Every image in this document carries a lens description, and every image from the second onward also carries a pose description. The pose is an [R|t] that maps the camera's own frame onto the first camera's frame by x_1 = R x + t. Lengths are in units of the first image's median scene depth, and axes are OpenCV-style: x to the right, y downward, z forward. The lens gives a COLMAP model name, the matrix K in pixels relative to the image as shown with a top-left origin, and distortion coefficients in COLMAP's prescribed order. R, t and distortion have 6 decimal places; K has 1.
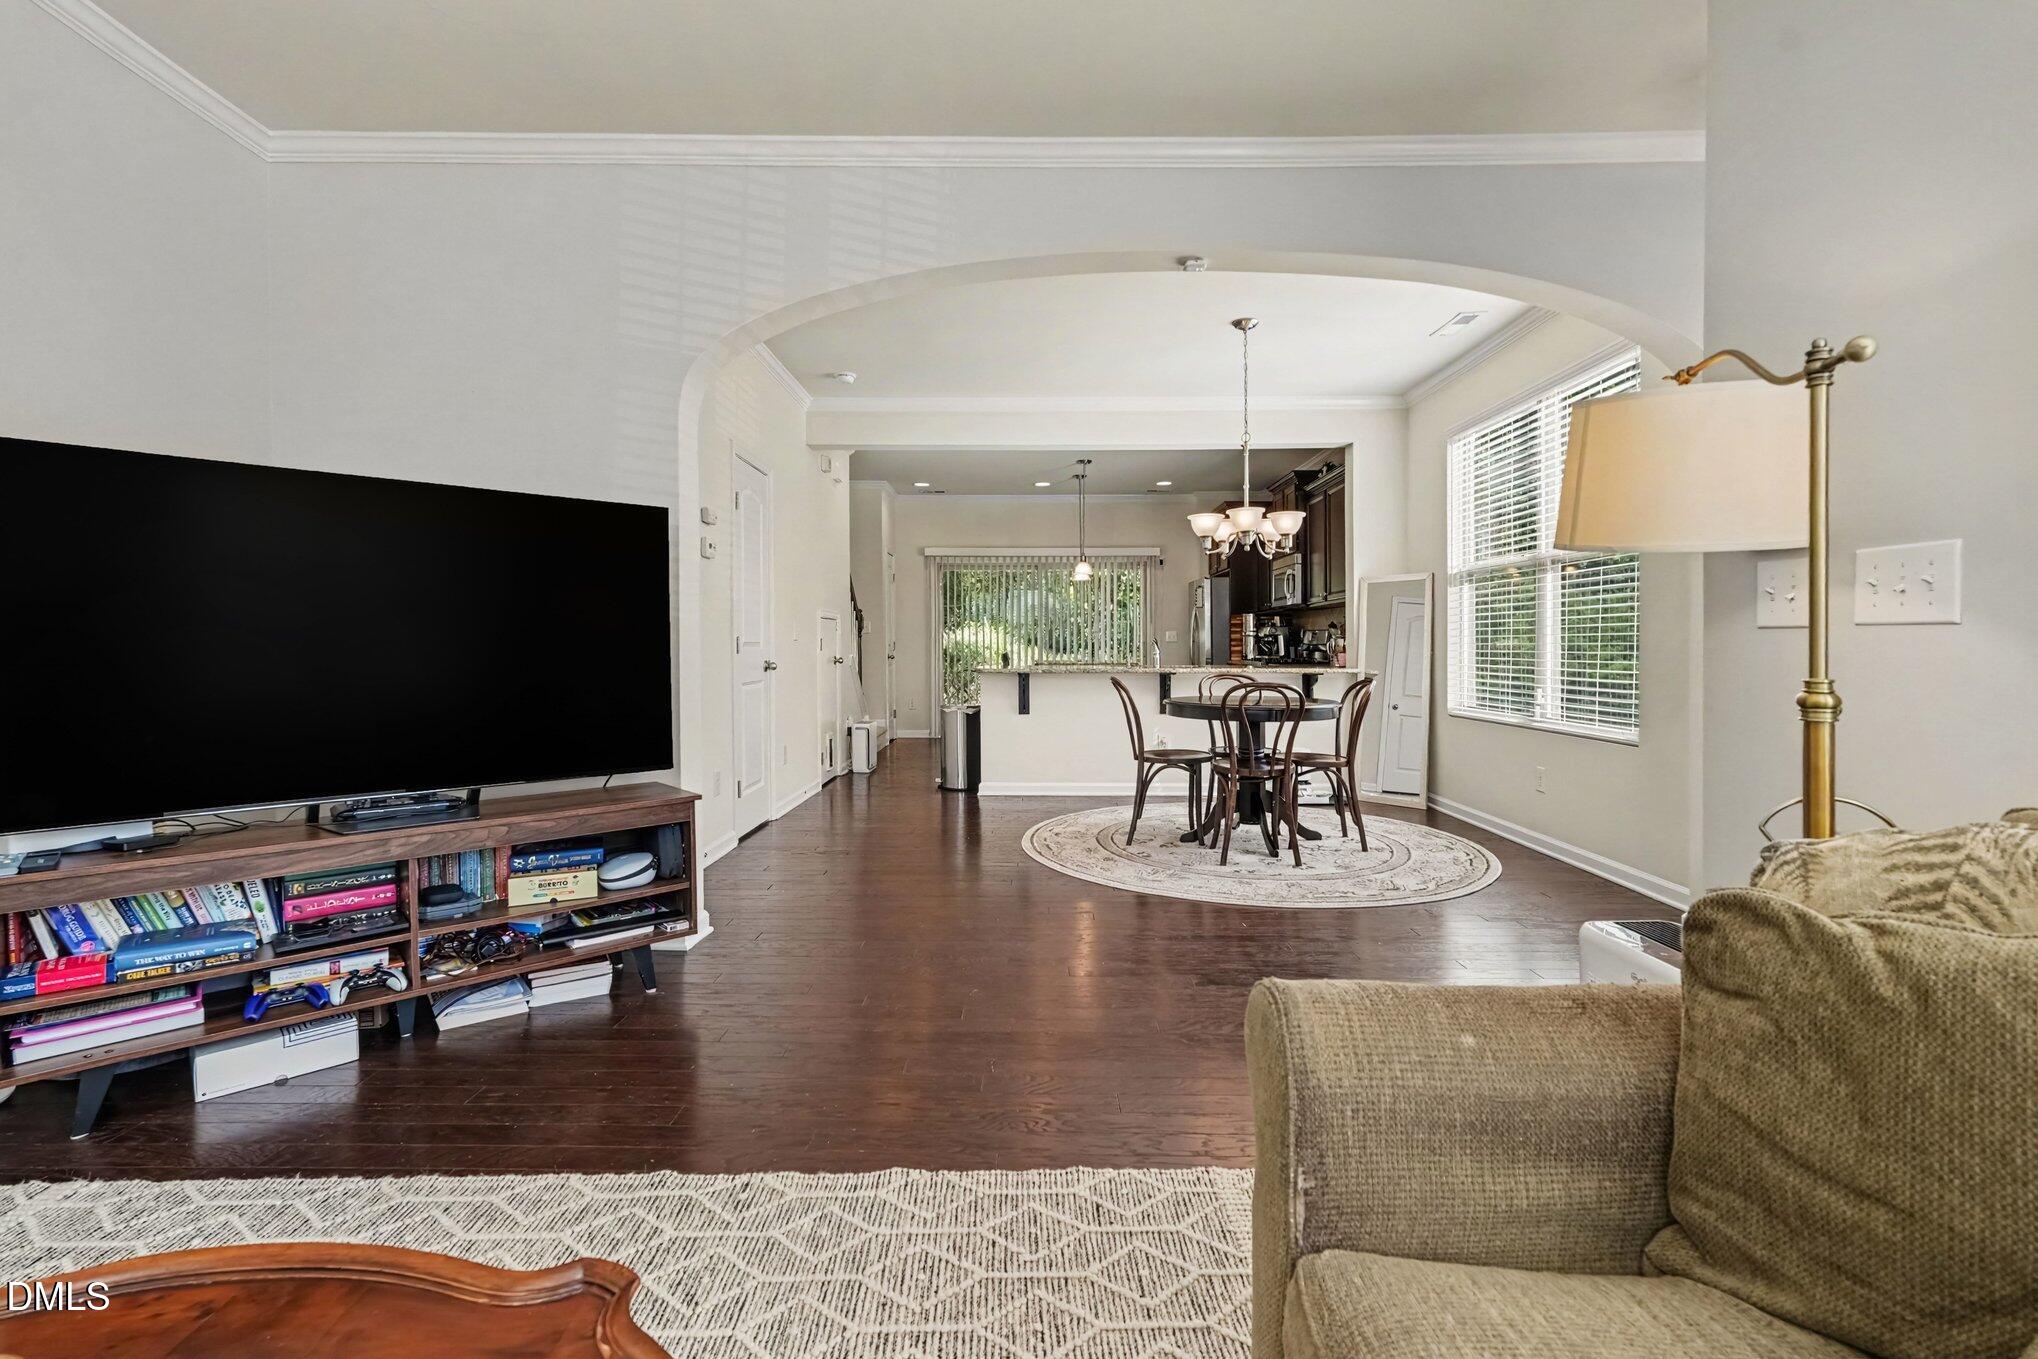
lens RADIAL K [[910.5, 0, 1013.7], [0, 910.5, 664.0], [0, 0, 1]] dist [-0.004883, 0.000731]
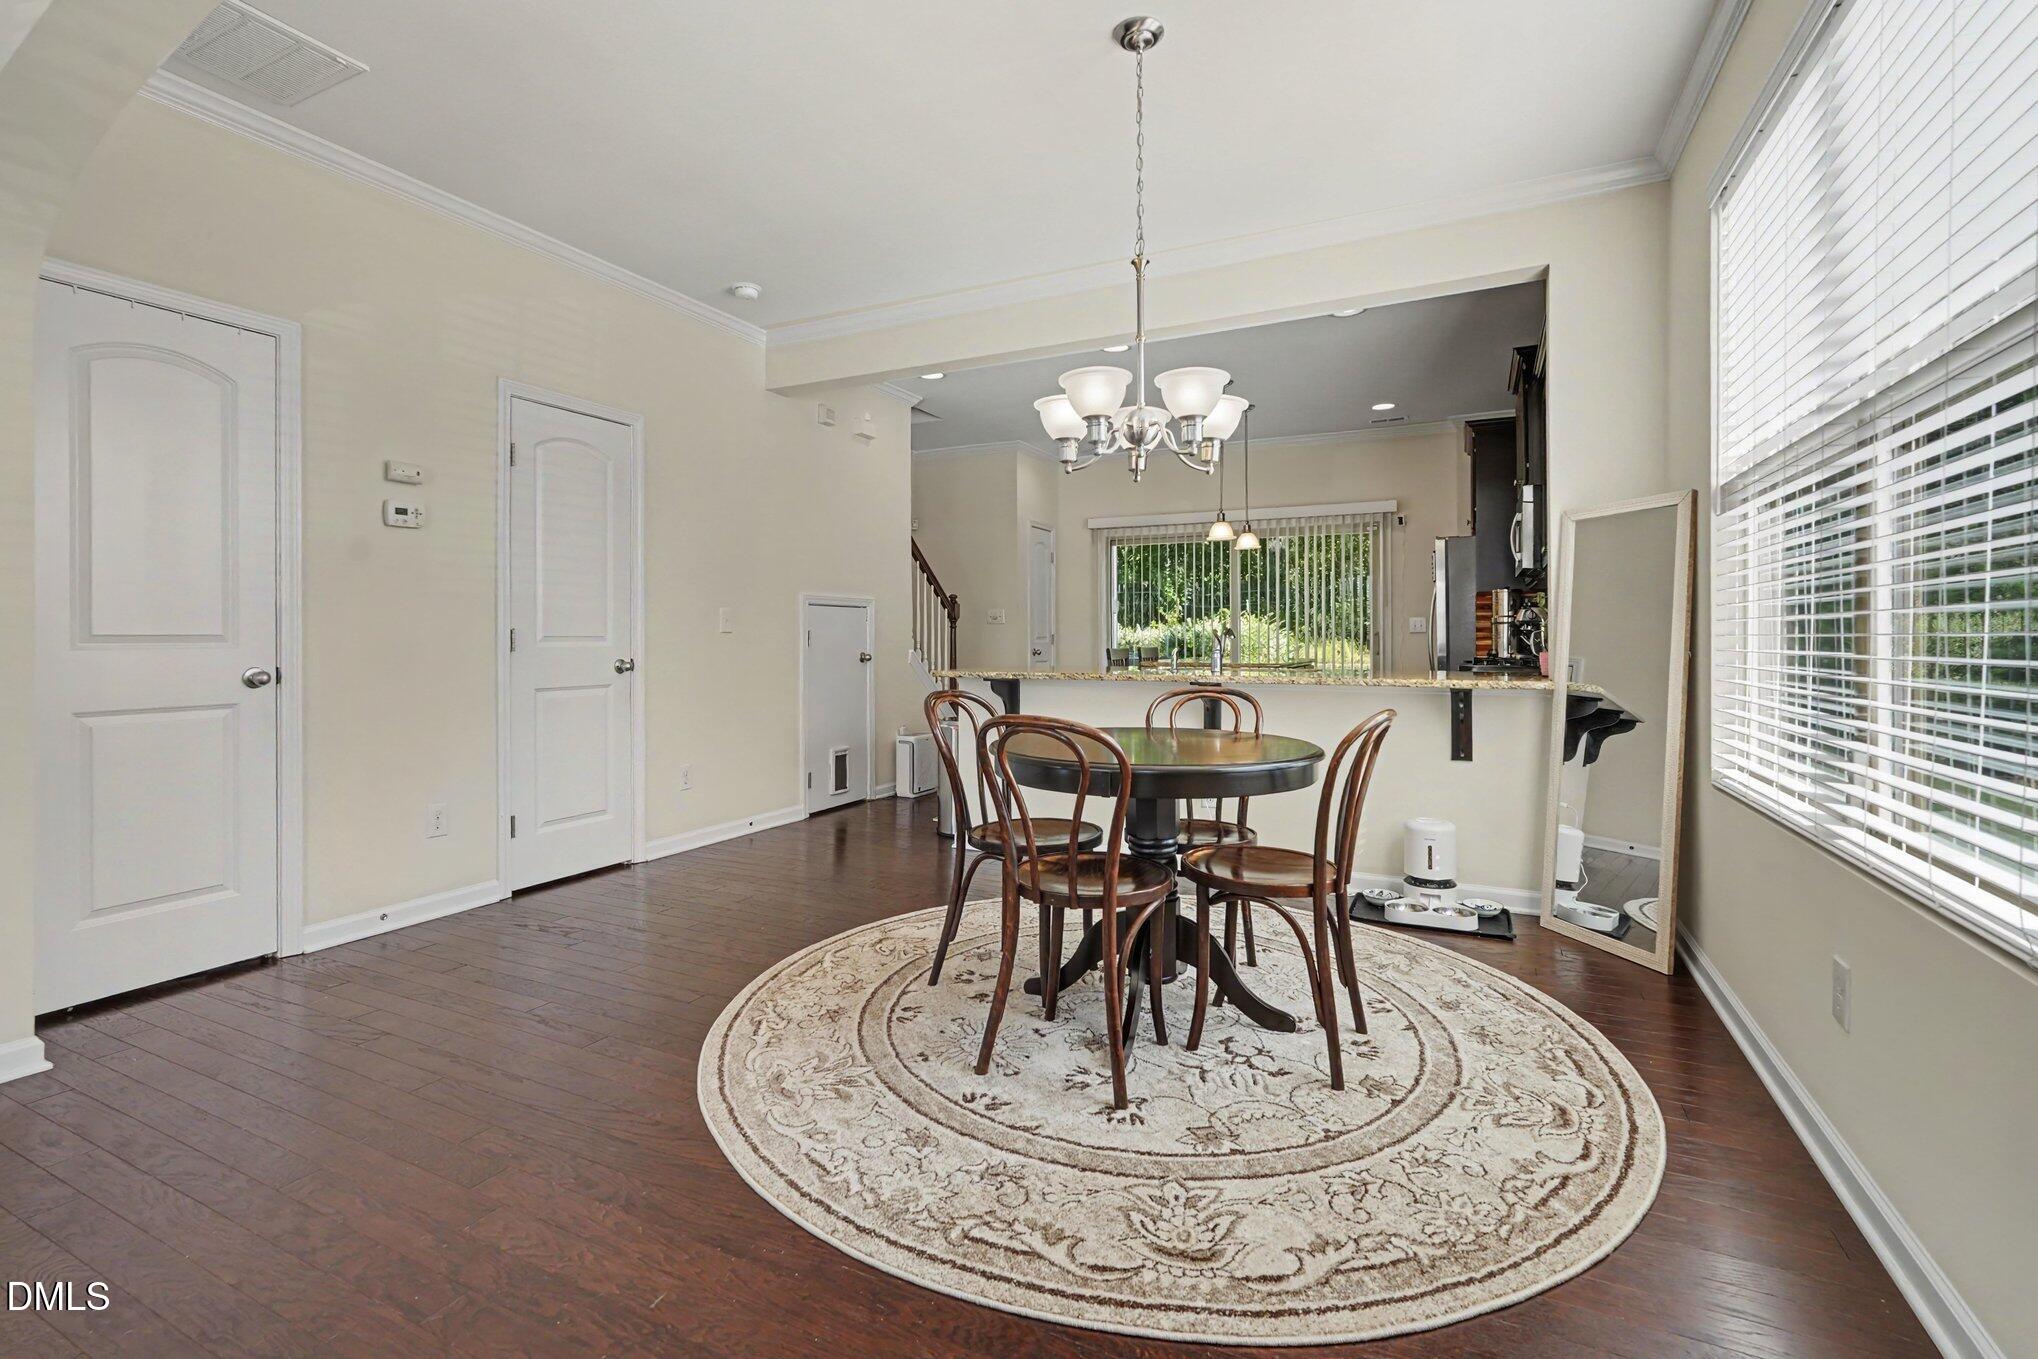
lens RADIAL K [[910.5, 0, 1021.8], [0, 910.5, 643.4], [0, 0, 1]] dist [-0.004883, 0.000731]
pose [[0.903801, -0.001095, -0.427952, 0.297349], [-0.005291, 0.999892, -0.013734, -0.006900], [0.427921, 0.014677, 0.903697, 0.350774]]
